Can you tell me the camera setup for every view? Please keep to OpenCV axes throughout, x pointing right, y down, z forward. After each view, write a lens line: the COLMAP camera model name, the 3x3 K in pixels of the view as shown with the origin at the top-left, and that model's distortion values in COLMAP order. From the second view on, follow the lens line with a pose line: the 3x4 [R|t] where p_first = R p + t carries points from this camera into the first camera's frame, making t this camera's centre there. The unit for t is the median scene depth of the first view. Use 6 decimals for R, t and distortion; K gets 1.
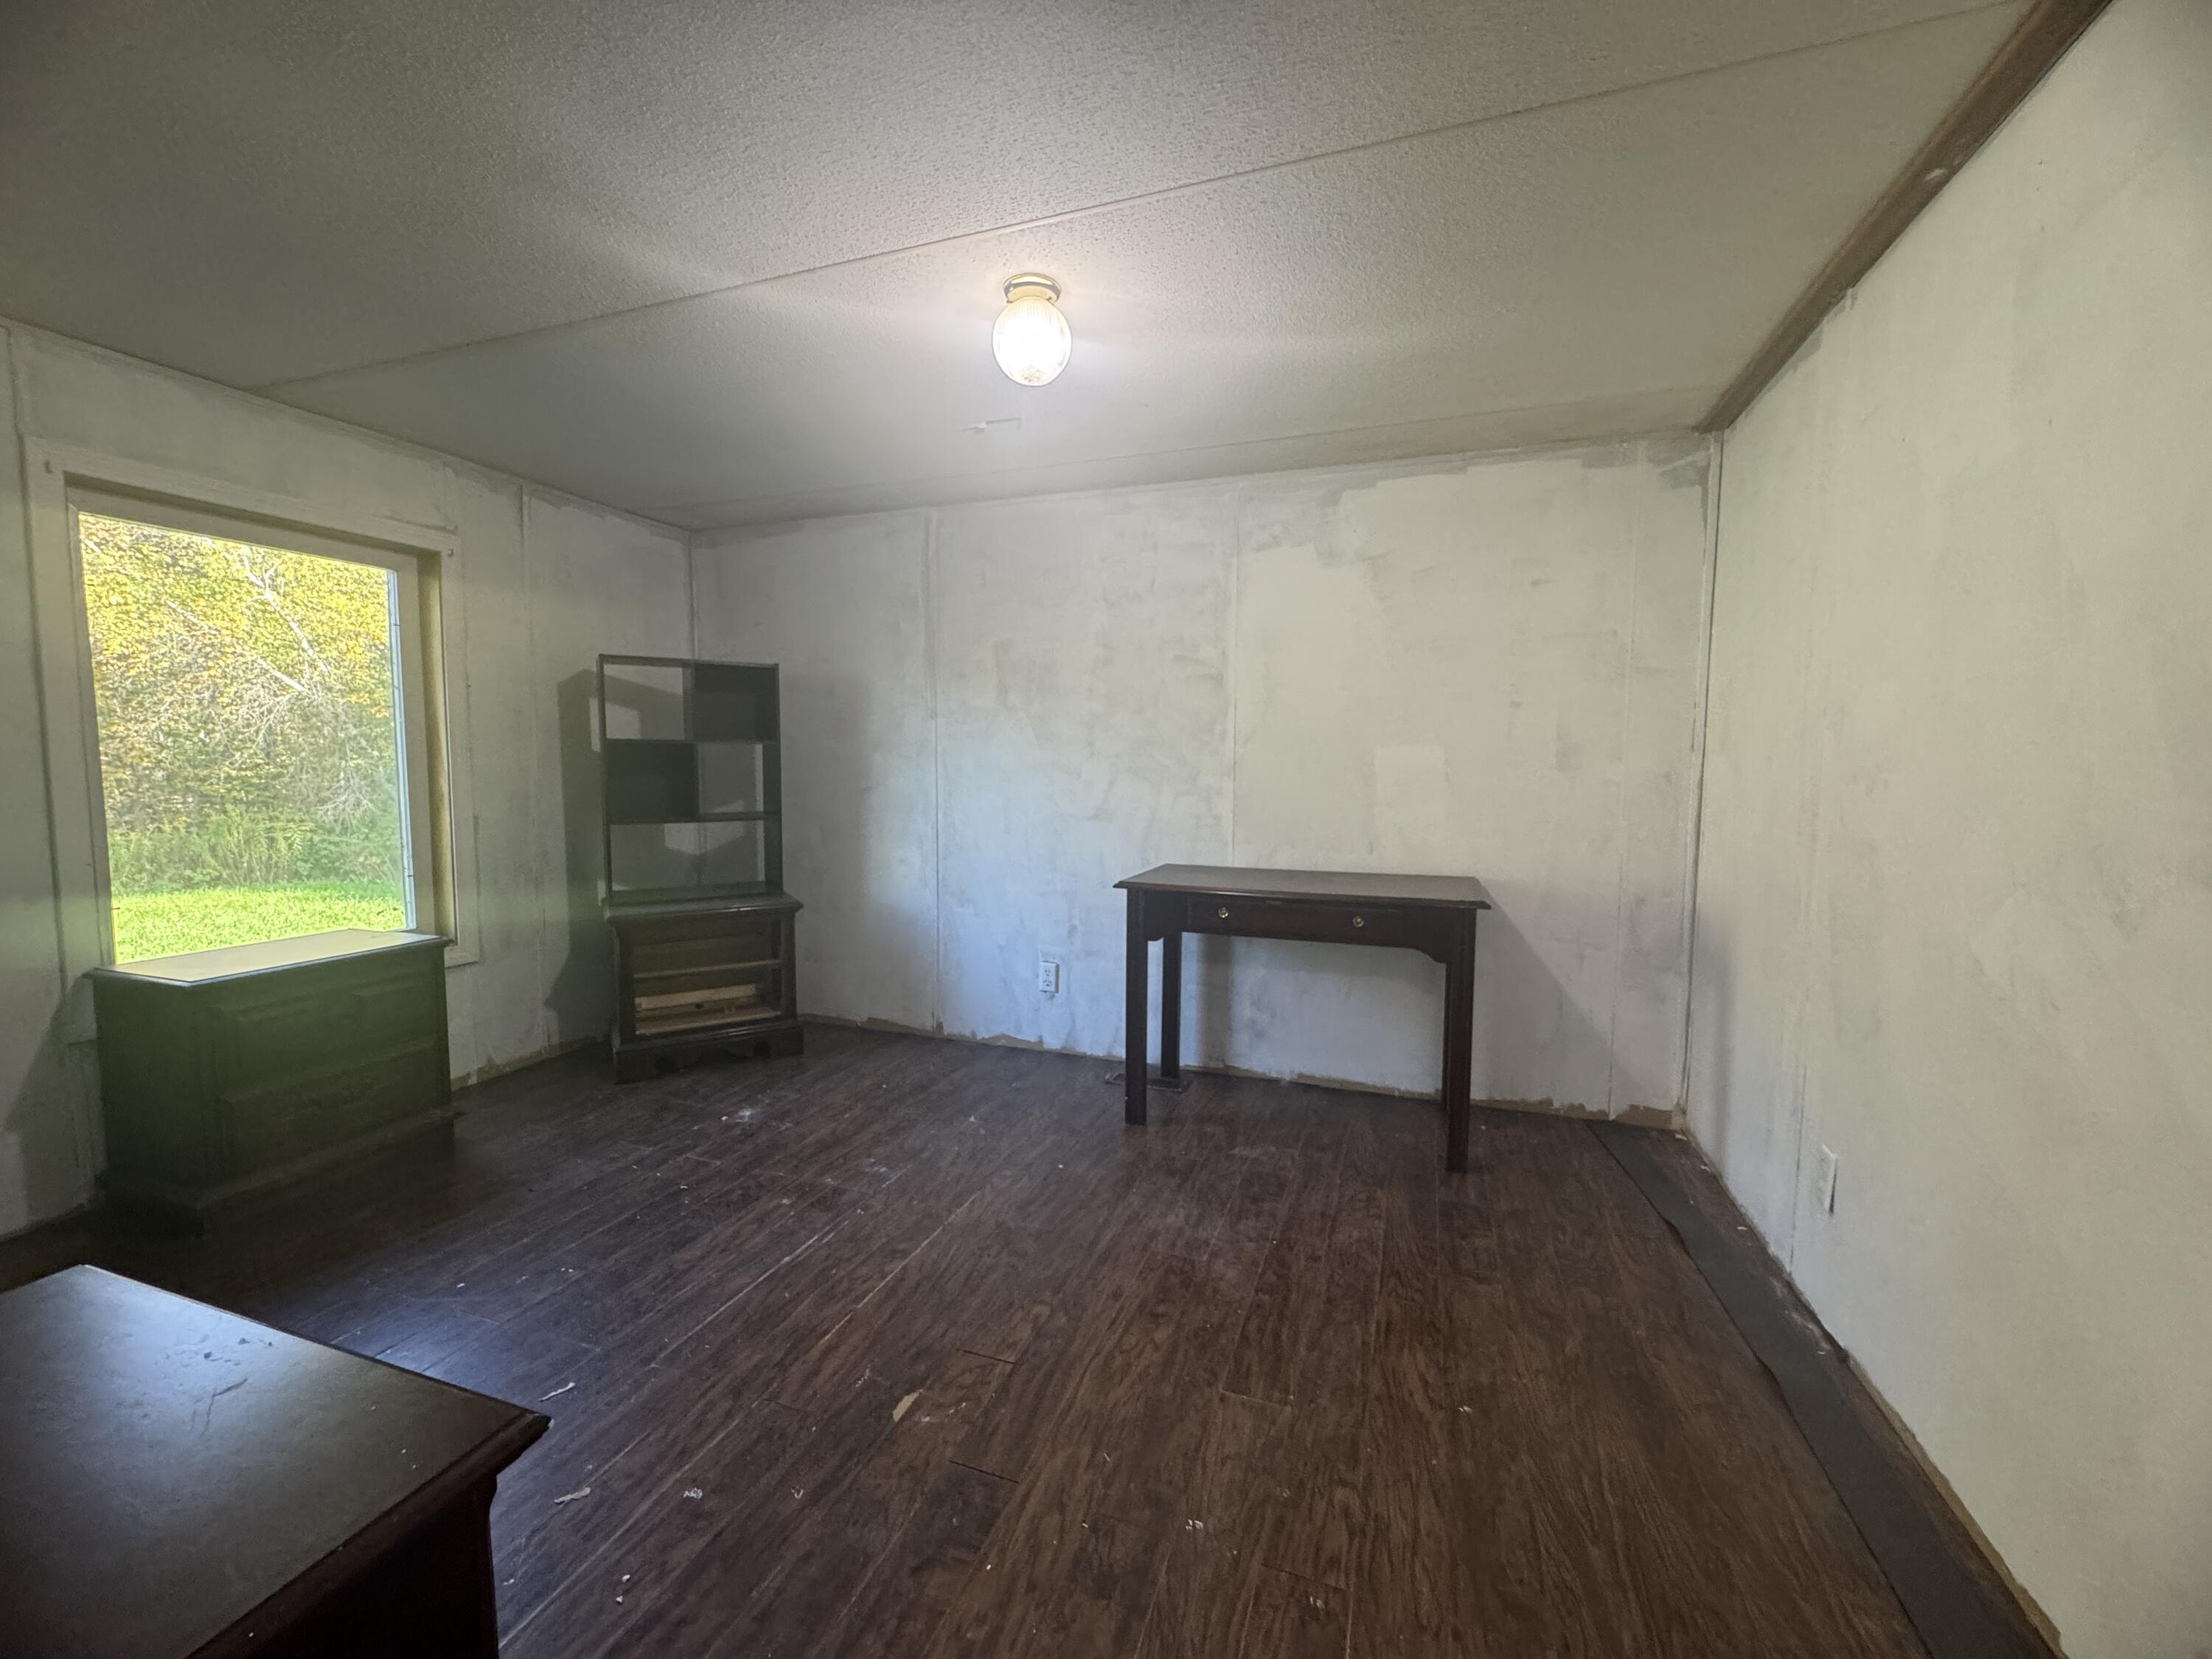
lens RADIAL K [[881.0, 0, 1106.8], [0, 881.0, 830.1], [0, 0, 1]] dist [-0.000286, 0.000215]
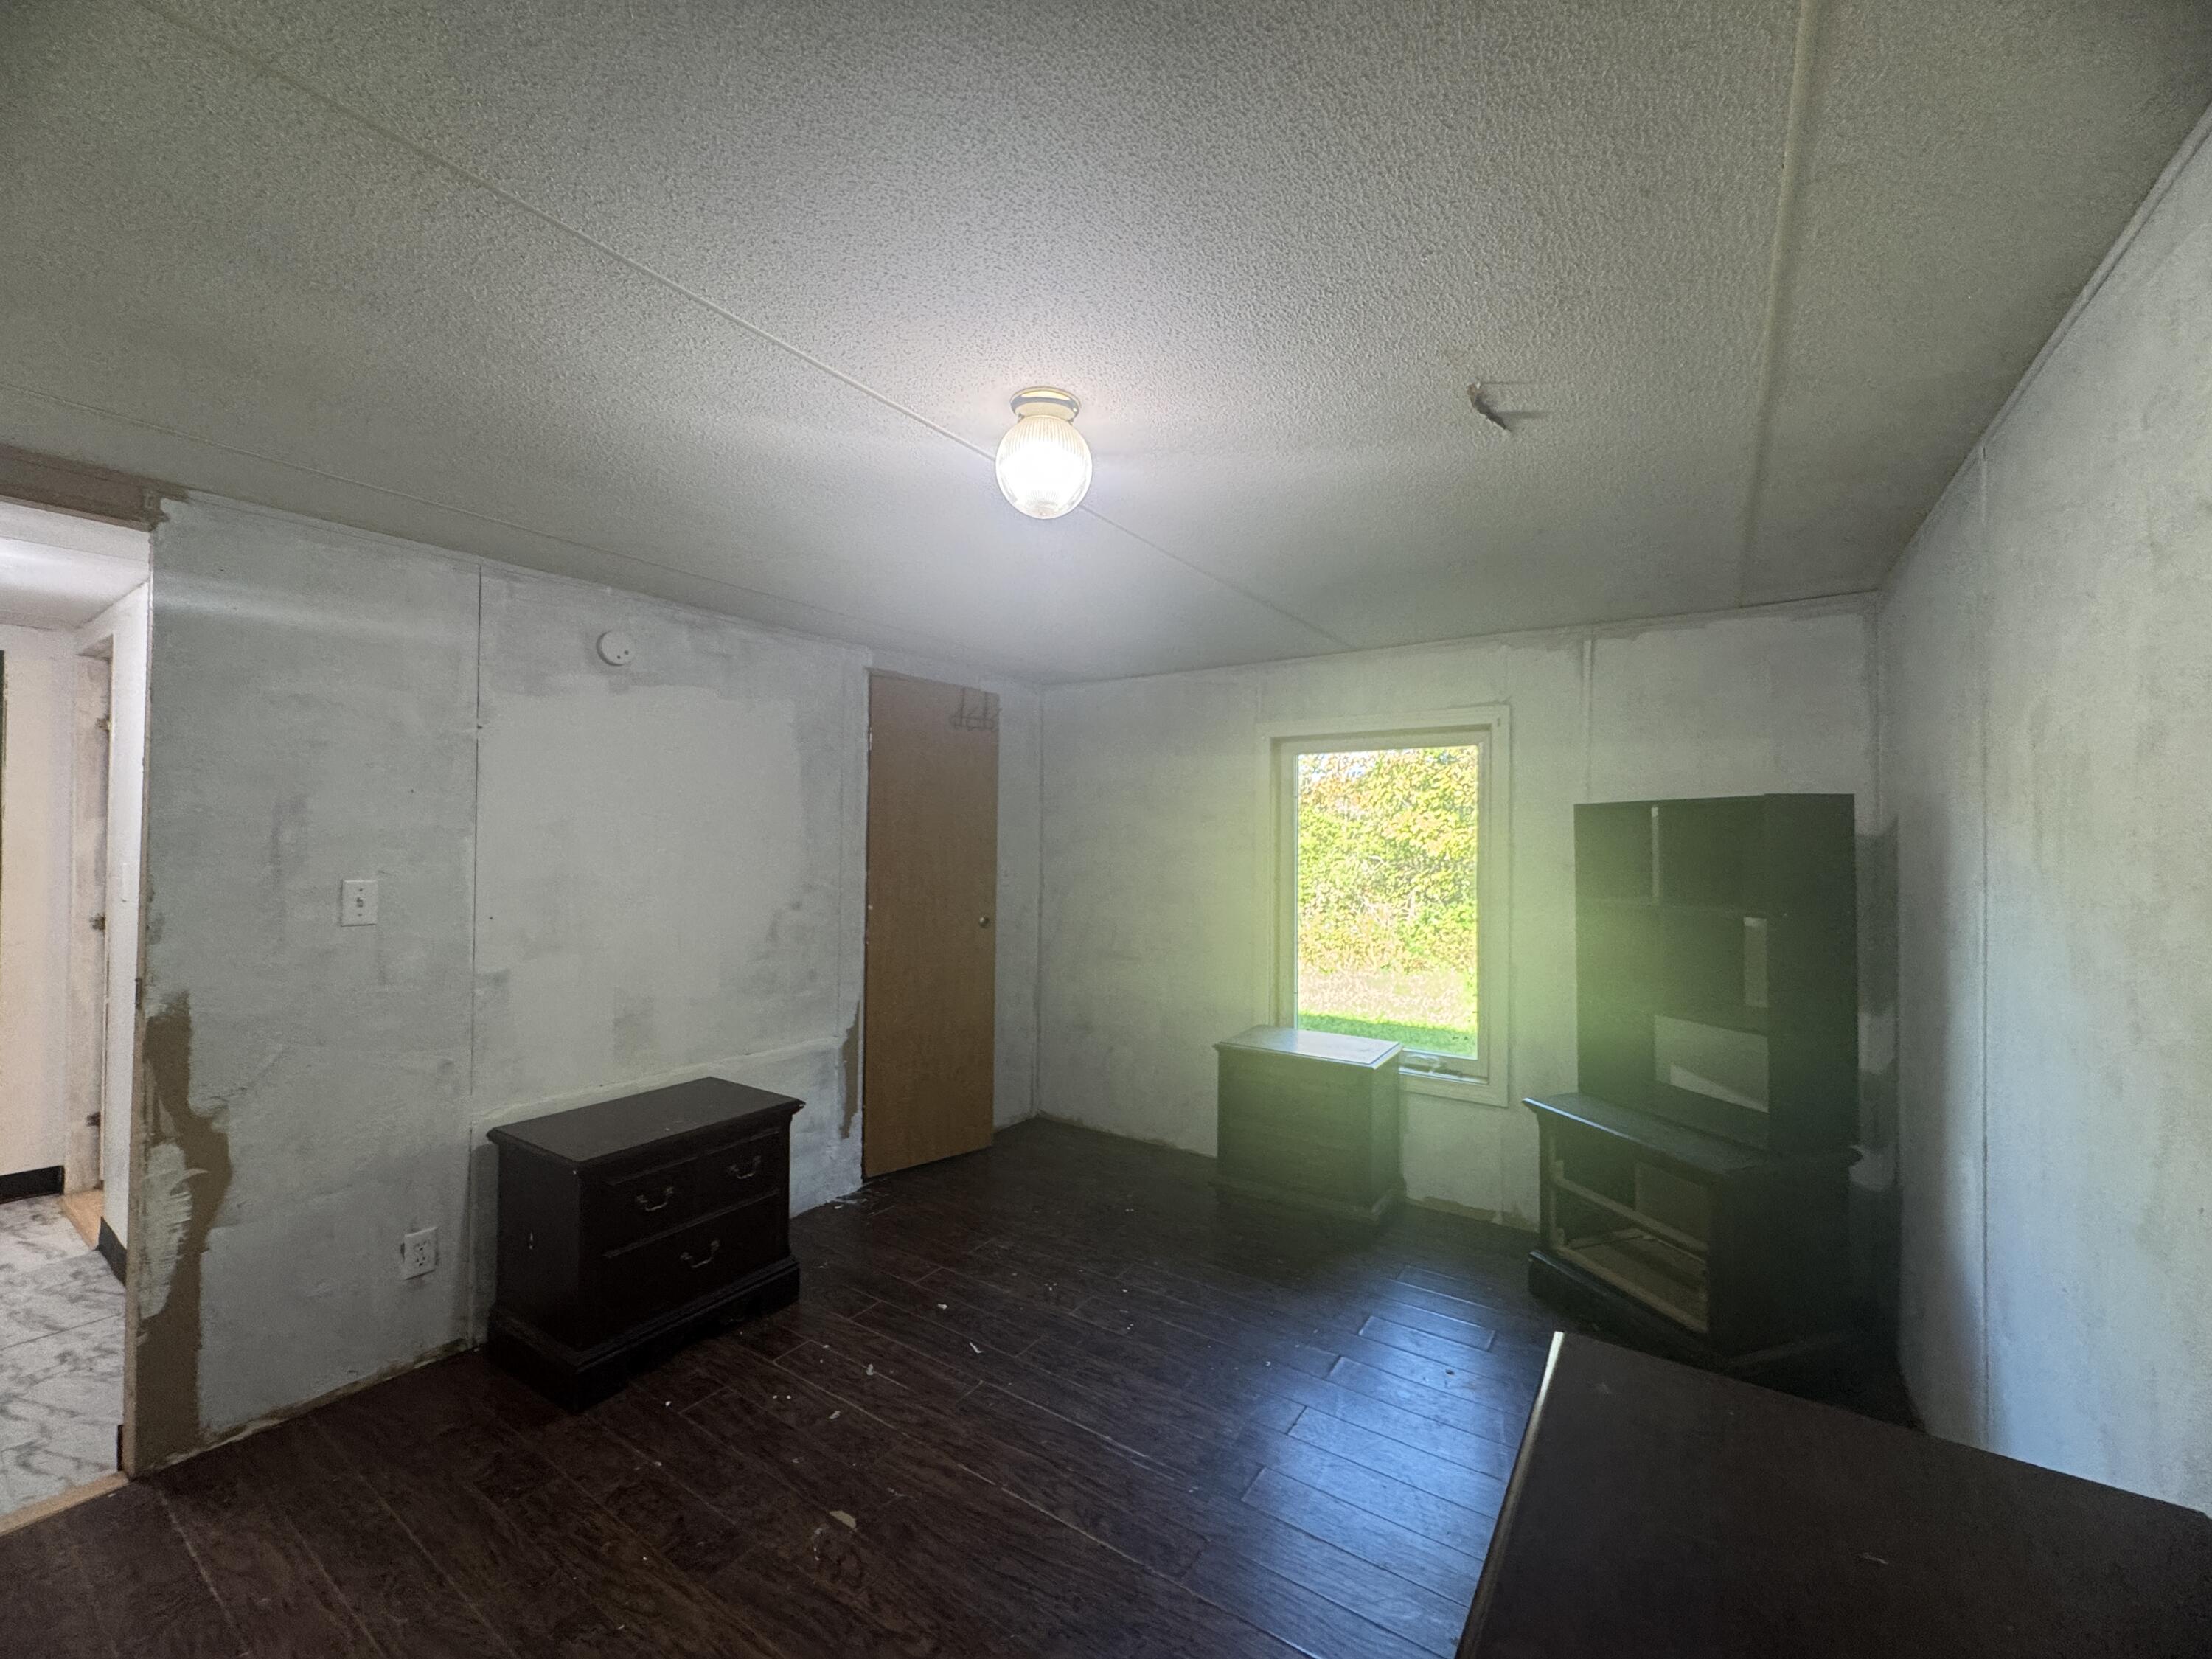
lens RADIAL K [[881.0, 0, 1107.5], [0, 881.0, 830.0], [0, 0, 1]] dist [-0.000286, 0.000215]
pose [[-0.244515, -0.014403, -0.969539, 0.805238], [-0.074393, 0.997221, 0.003948, -0.279924], [0.966788, 0.073092, -0.244907, 1.506421]]
